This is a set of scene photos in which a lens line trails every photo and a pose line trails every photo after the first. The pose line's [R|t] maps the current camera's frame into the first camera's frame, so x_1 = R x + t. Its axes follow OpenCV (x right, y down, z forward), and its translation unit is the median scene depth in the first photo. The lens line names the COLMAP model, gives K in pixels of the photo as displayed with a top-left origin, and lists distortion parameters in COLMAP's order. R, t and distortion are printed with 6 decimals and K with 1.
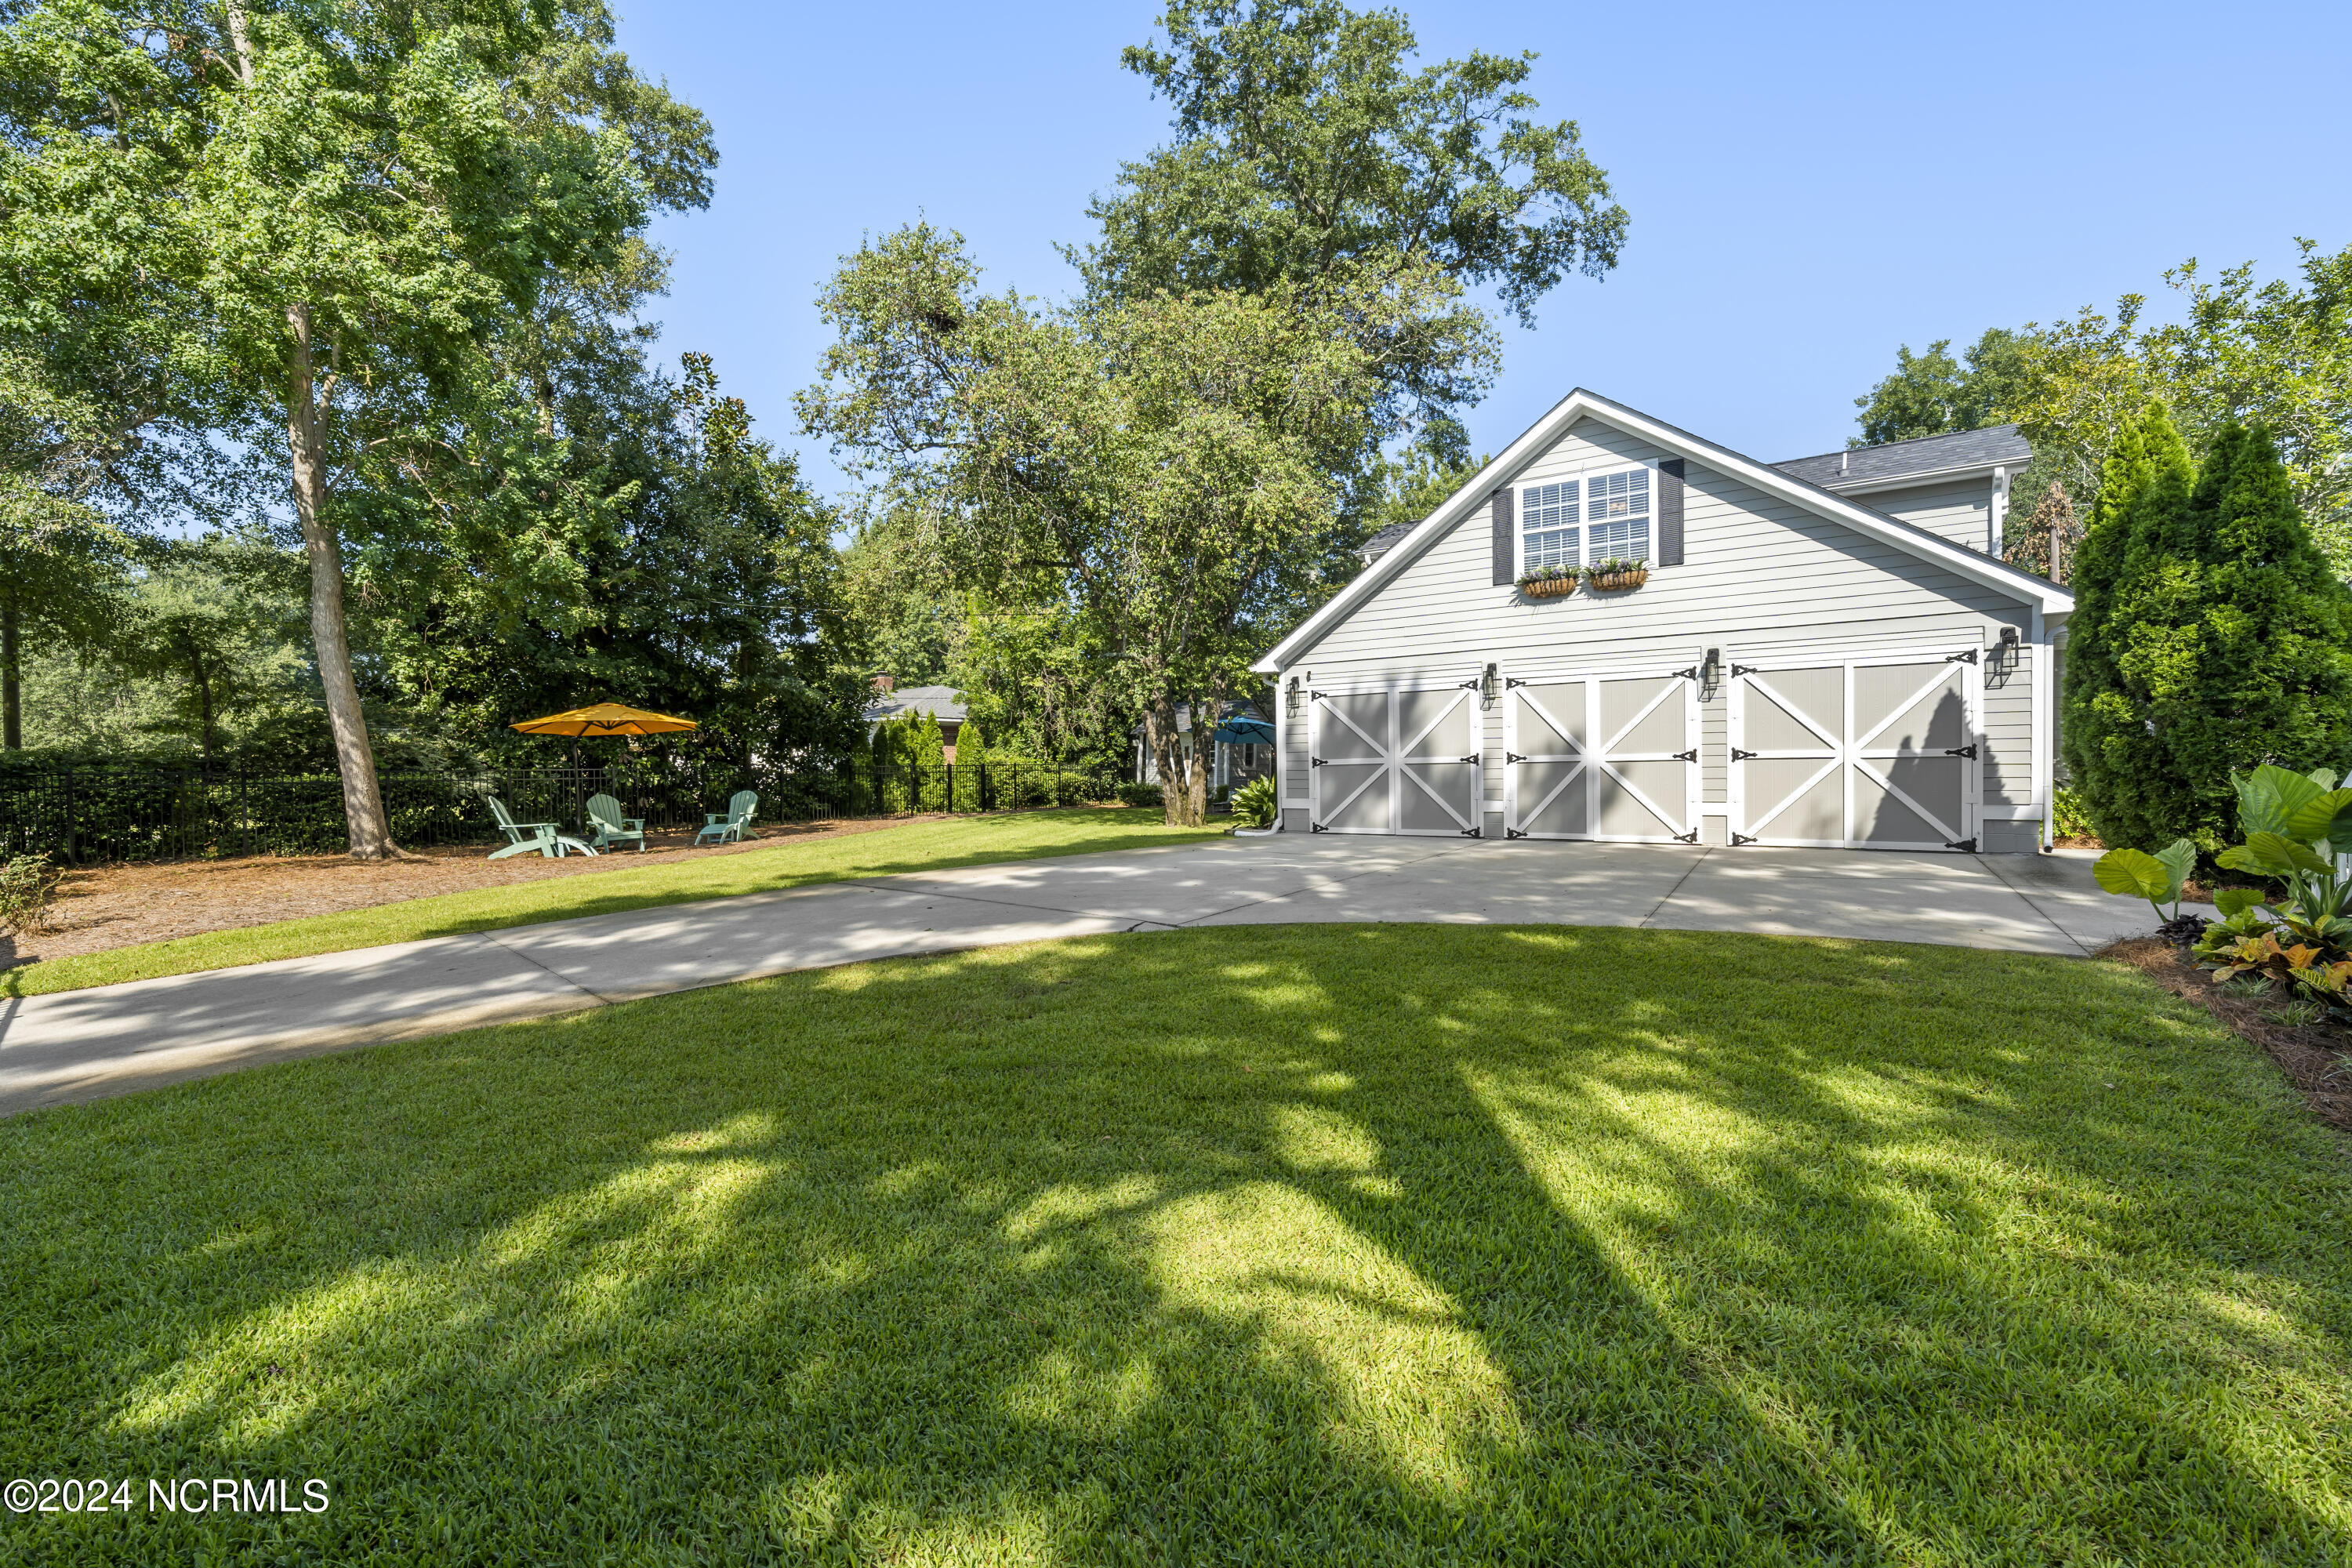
lens RADIAL K [[1045.1, 0, 1176.0], [0, 1045.1, 784.0], [0, 0, 1]] dist [-0.002257, -0.000215]
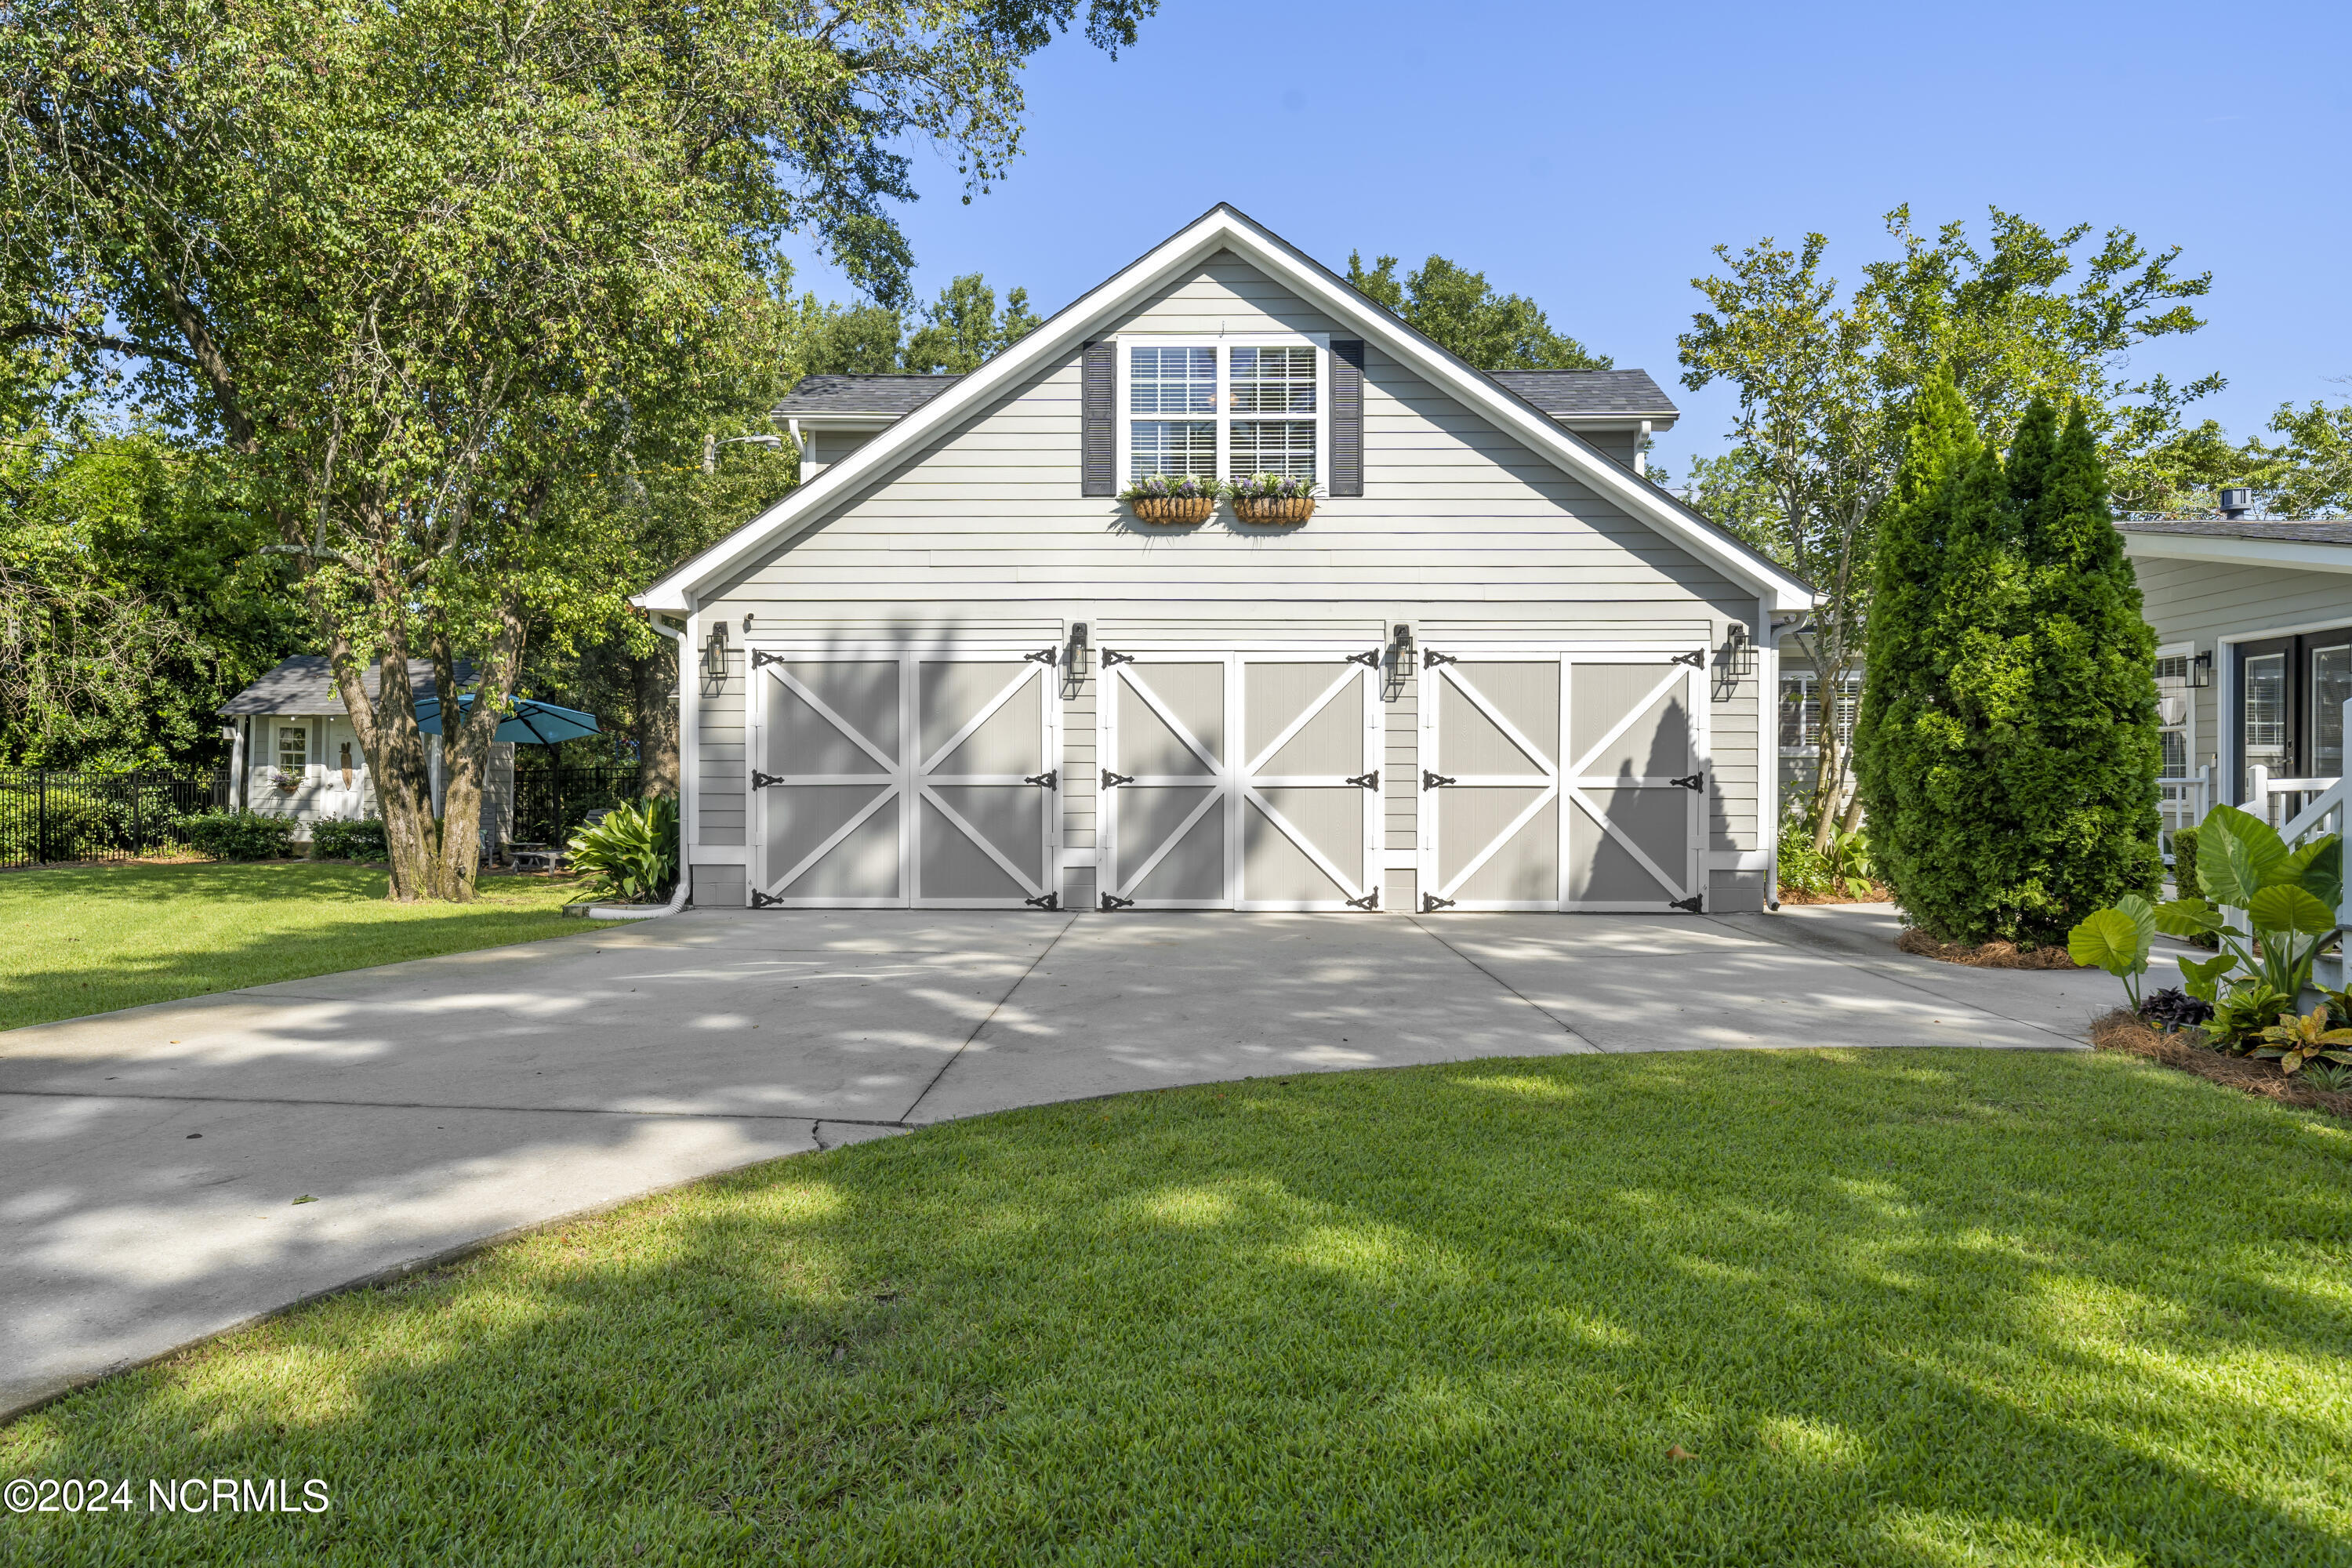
lens RADIAL K [[1623.1, 0, 1176.0], [0, 1623.1, 784.0], [0, 0, 1]] dist [0.004874, 0.003683]
pose [[0.821792, 0.016102, 0.569560, -0.205682], [-0.005086, 0.999768, -0.020925, -0.002154], [-0.569765, 0.014300, 0.821683, 0.207168]]
